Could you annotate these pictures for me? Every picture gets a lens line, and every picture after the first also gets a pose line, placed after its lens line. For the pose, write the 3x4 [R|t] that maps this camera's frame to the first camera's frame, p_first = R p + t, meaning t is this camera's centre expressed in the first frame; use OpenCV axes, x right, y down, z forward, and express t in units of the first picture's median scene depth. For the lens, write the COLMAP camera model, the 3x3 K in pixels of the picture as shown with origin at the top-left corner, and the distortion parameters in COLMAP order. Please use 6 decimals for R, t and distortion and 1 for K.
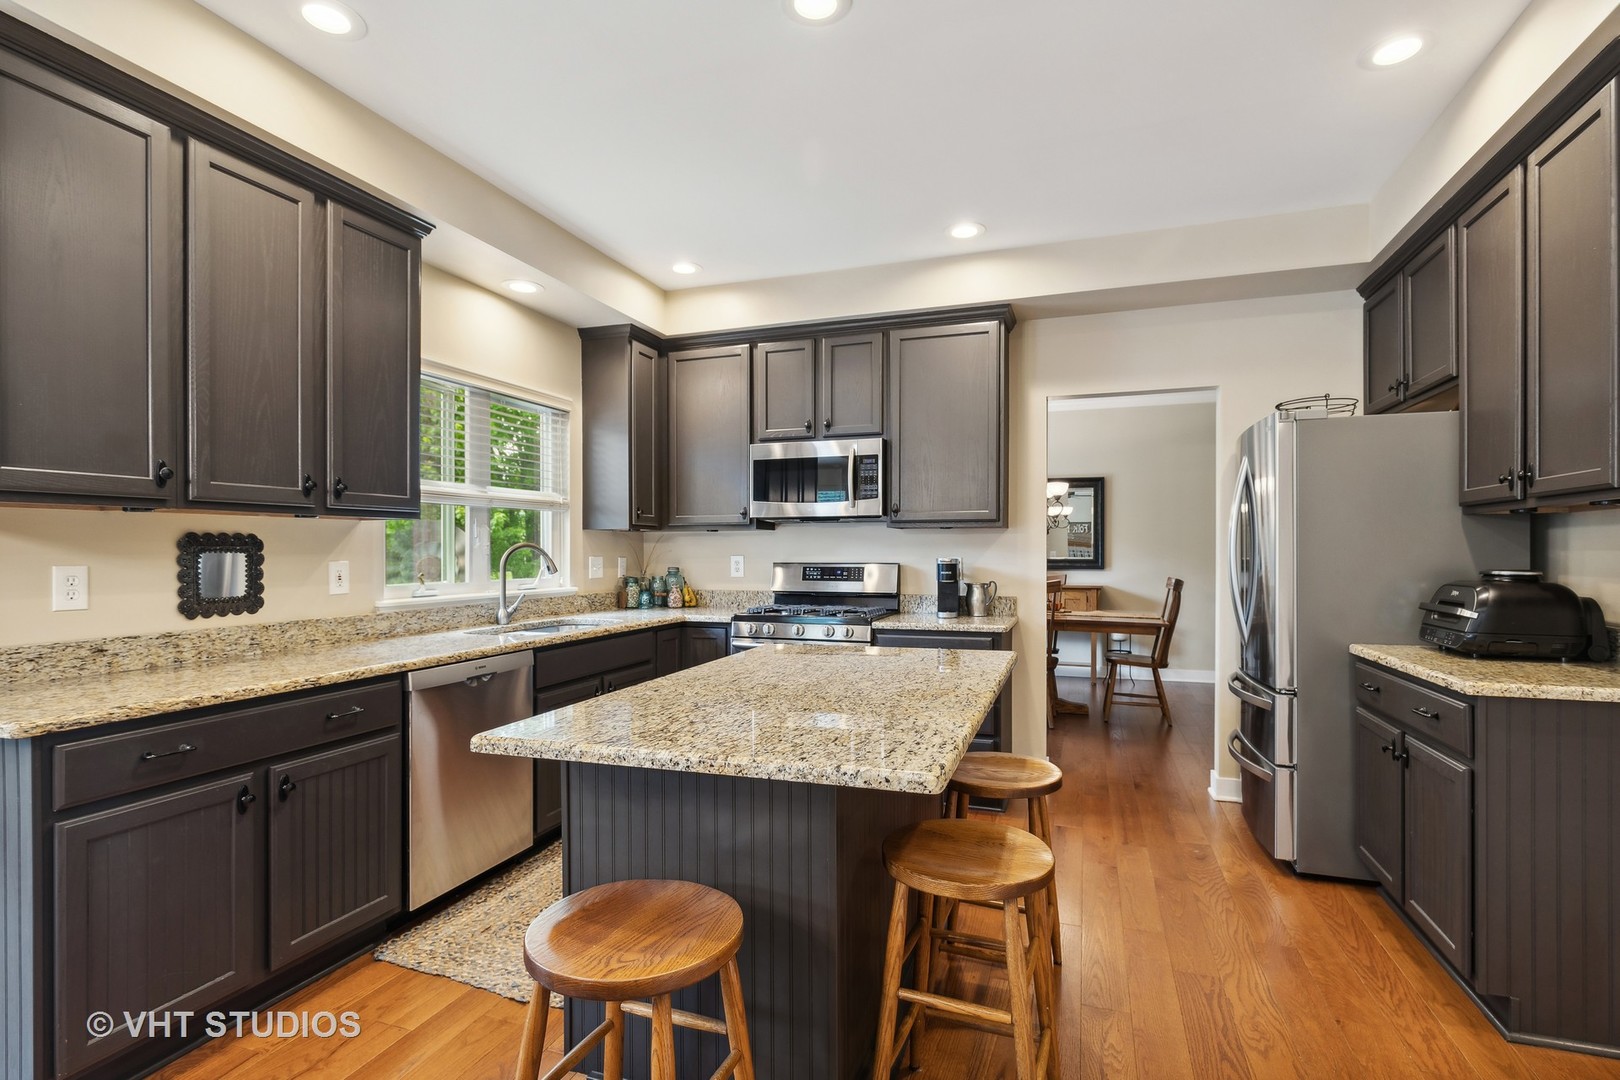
lens RADIAL K [[790.7, 0, 806.3], [0, 790.7, 546.2], [0, 0, 1]] dist [-0.012793, -0.001201]
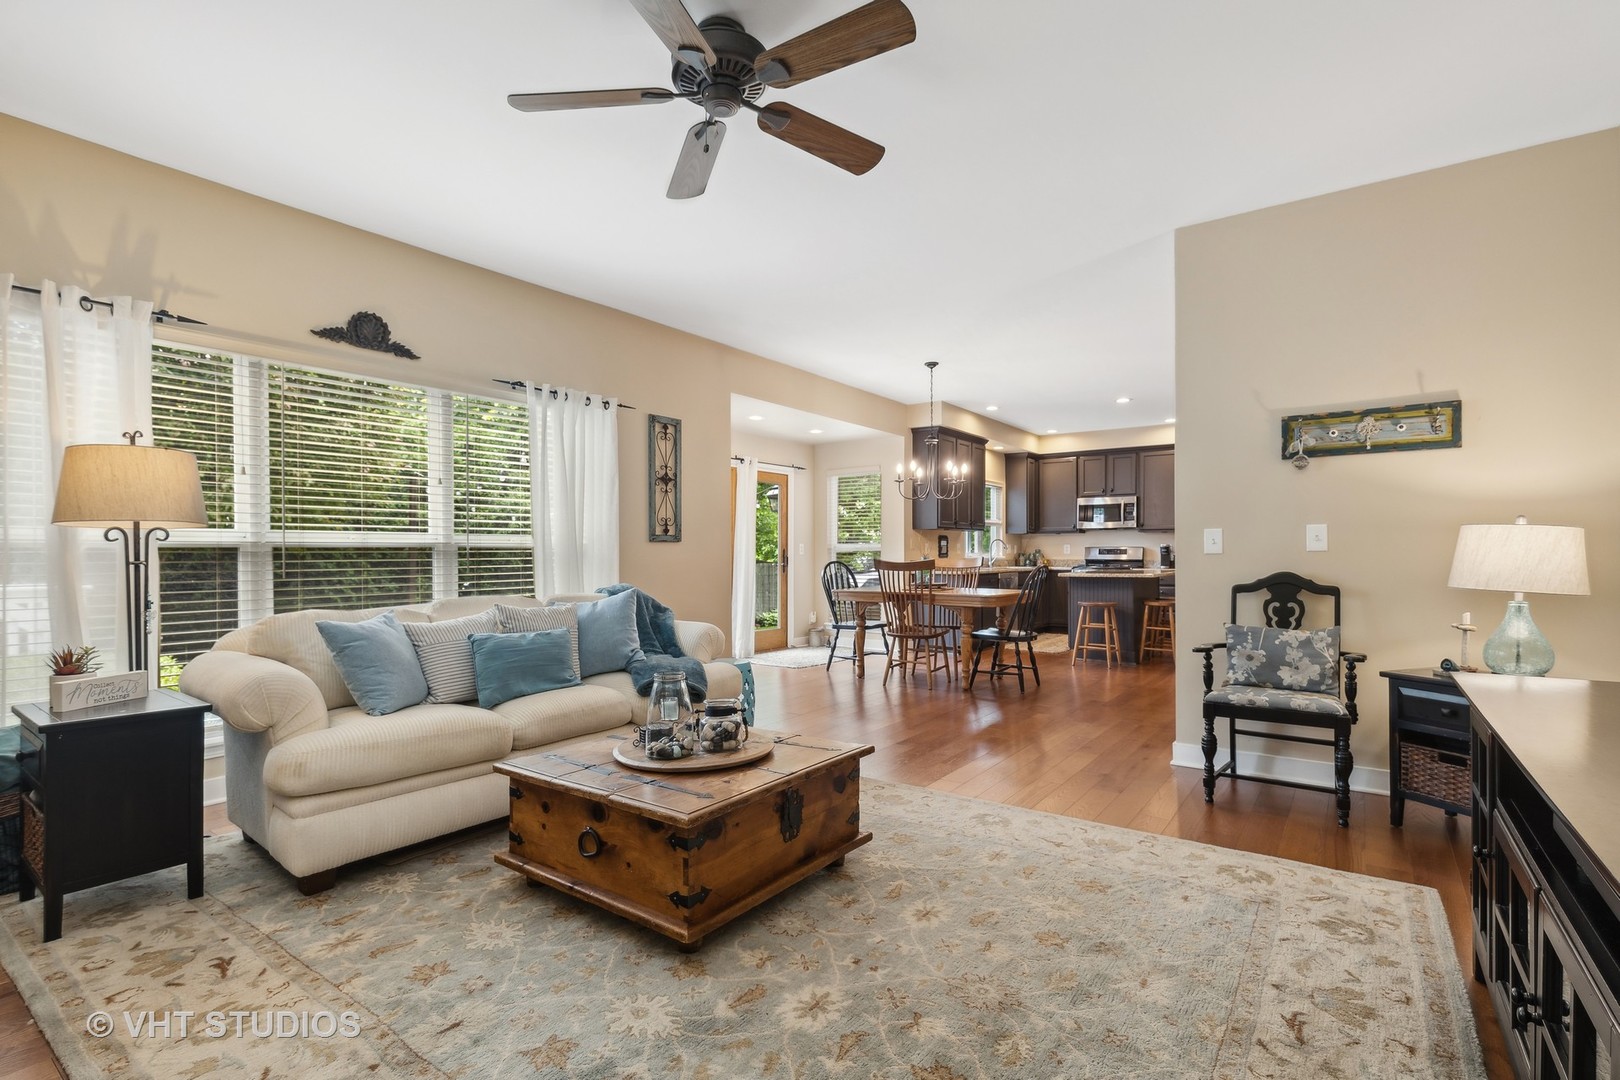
lens RADIAL K [[742.2, 0, 795.5], [0, 742.2, 563.8], [0, 0, 1]] dist [0.000716, -0.000621]
pose [[0.952856, 0.007592, -0.303327, -0.212266], [-0.000787, 0.999745, 0.022549, 0.023094], [0.303421, -0.021248, 0.952620, -1.528380]]
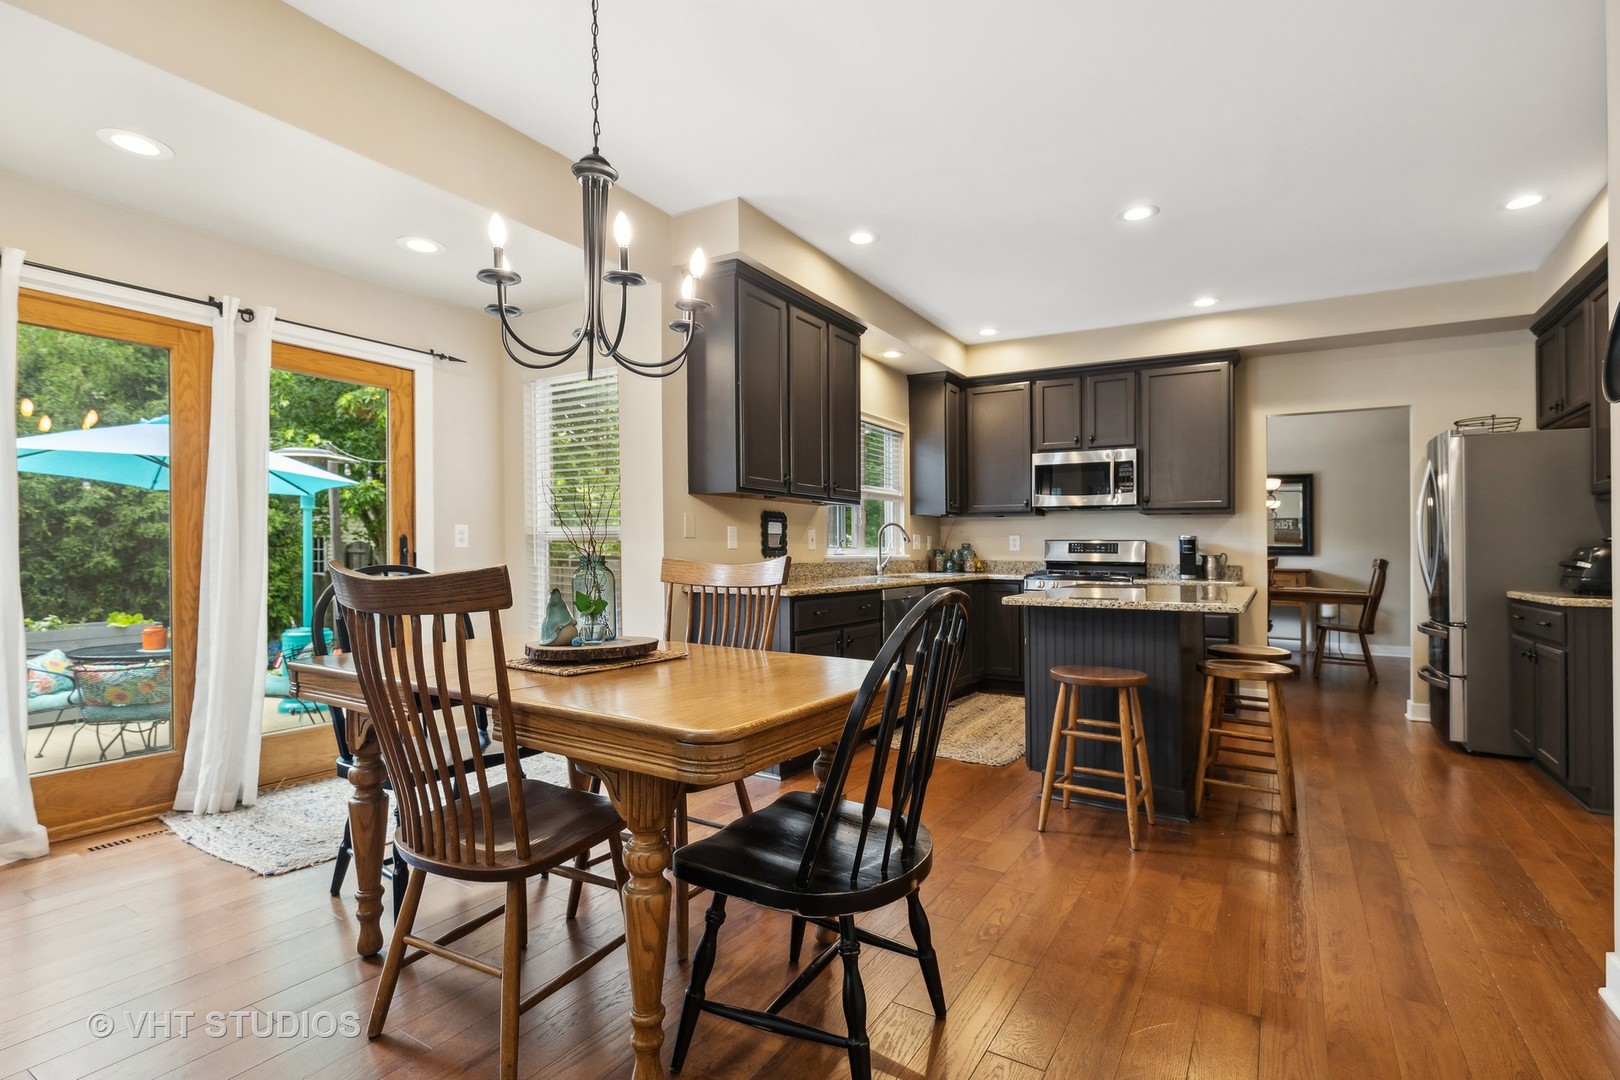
lens RADIAL K [[790.7, 0, 797.5], [0, 790.7, 525.3], [0, 0, 1]] dist [-0.012793, -0.001201]
pose [[0.976746, 0.004145, -0.214360, -0.183165], [-0.009334, 0.999687, -0.023199, 0.034126], [0.214197, 0.024661, 0.976479, -0.460615]]
